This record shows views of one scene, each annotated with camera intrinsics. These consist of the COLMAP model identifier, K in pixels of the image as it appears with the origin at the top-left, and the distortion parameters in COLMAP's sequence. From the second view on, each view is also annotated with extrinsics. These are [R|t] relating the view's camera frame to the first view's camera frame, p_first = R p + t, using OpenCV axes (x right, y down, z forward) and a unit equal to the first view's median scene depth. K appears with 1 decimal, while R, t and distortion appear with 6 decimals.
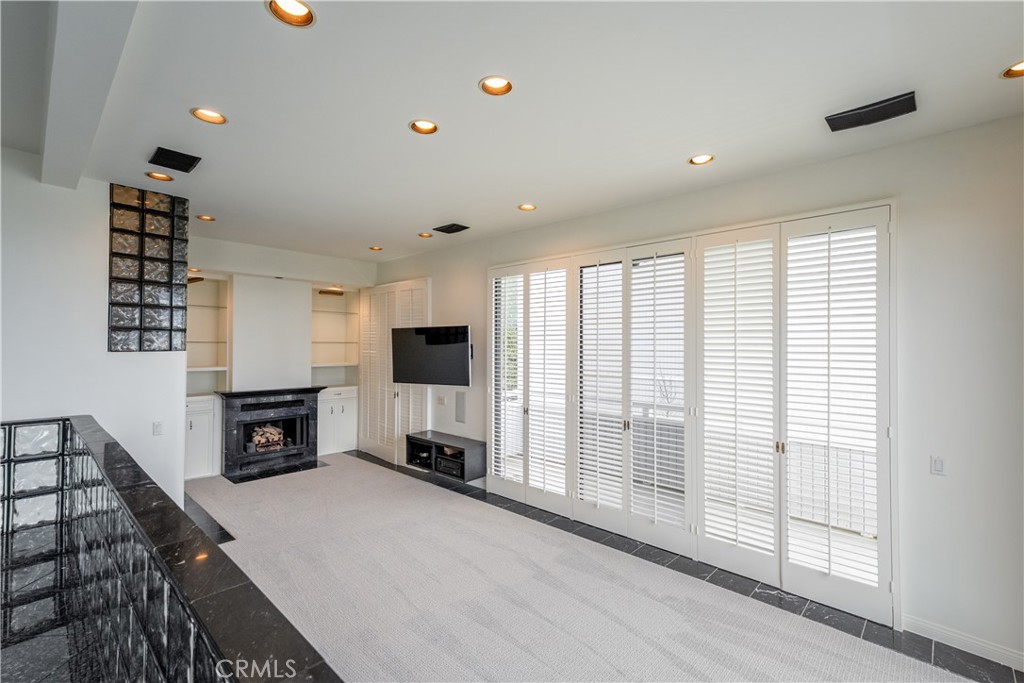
lens RADIAL K [[441.5, 0, 512.0], [0, 441.5, 341.5], [0, 0, 1]] dist [0.014004, -0.000518]
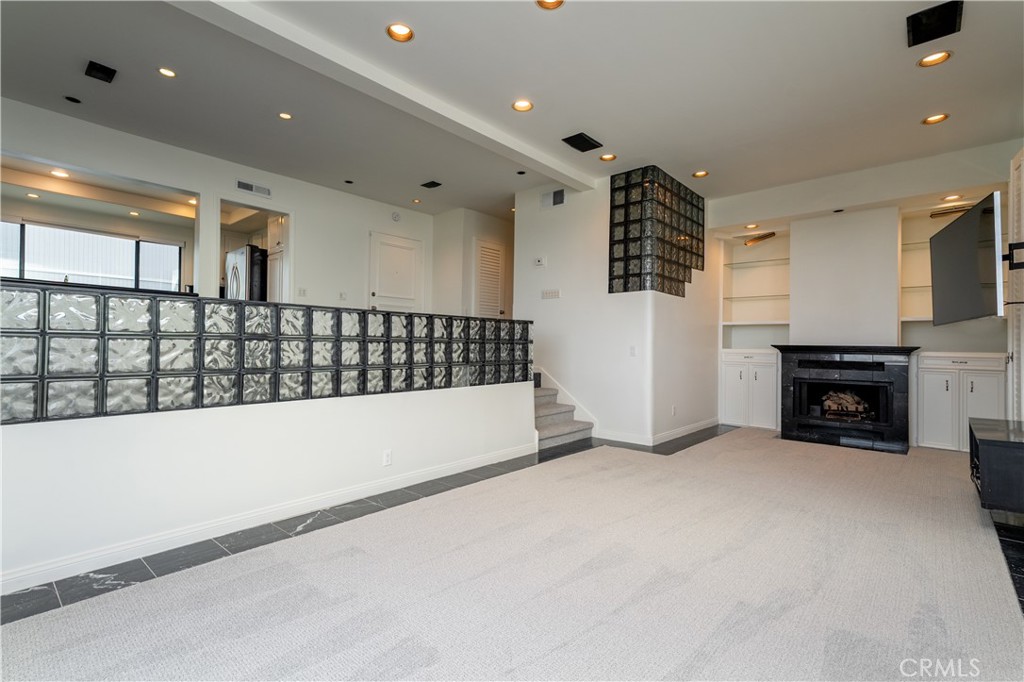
lens RADIAL K [[471.9, 0, 512.0], [0, 471.9, 341.0], [0, 0, 1]] dist [0.003524, 0.000561]
pose [[0.017627, -0.018104, -0.999681, 0.462456], [0.001126, 0.999836, -0.018087, 0.156197], [0.999844, -0.000806, 0.017644, 0.509340]]
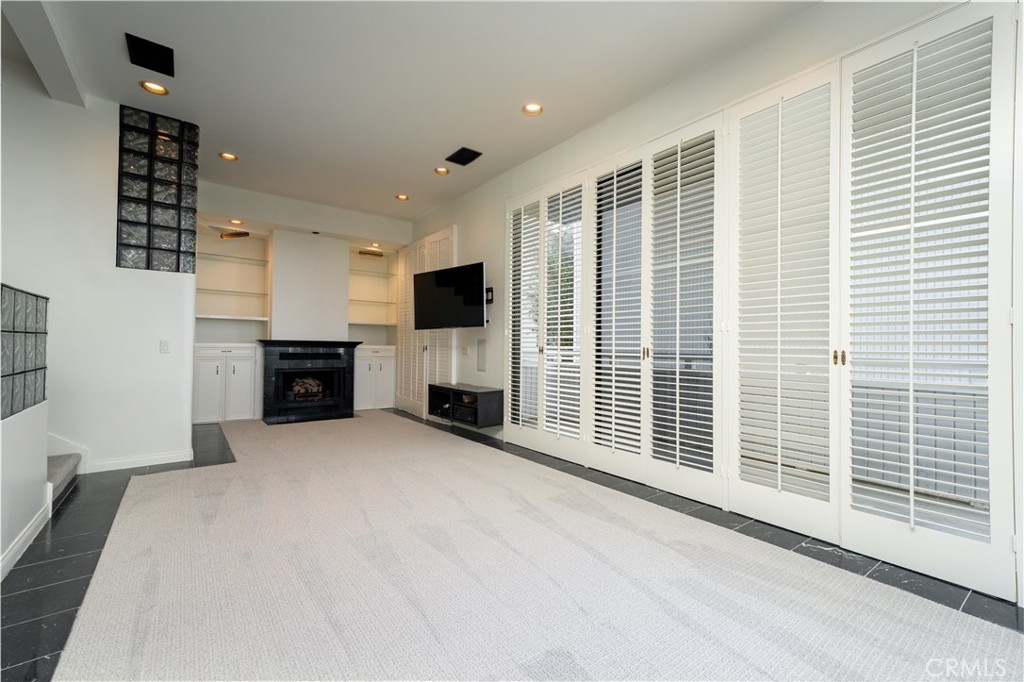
lens RADIAL K [[424.0, 0, 512.0], [0, 424.0, 341.0], [0, 0, 1]] dist [0.011218, 0.000446]
pose [[0.985828, 0.003253, -0.167730, 0.125332], [-0.003677, 0.999991, -0.002220, 0.148439], [0.167721, 0.002805, 0.985831, 0.137152]]
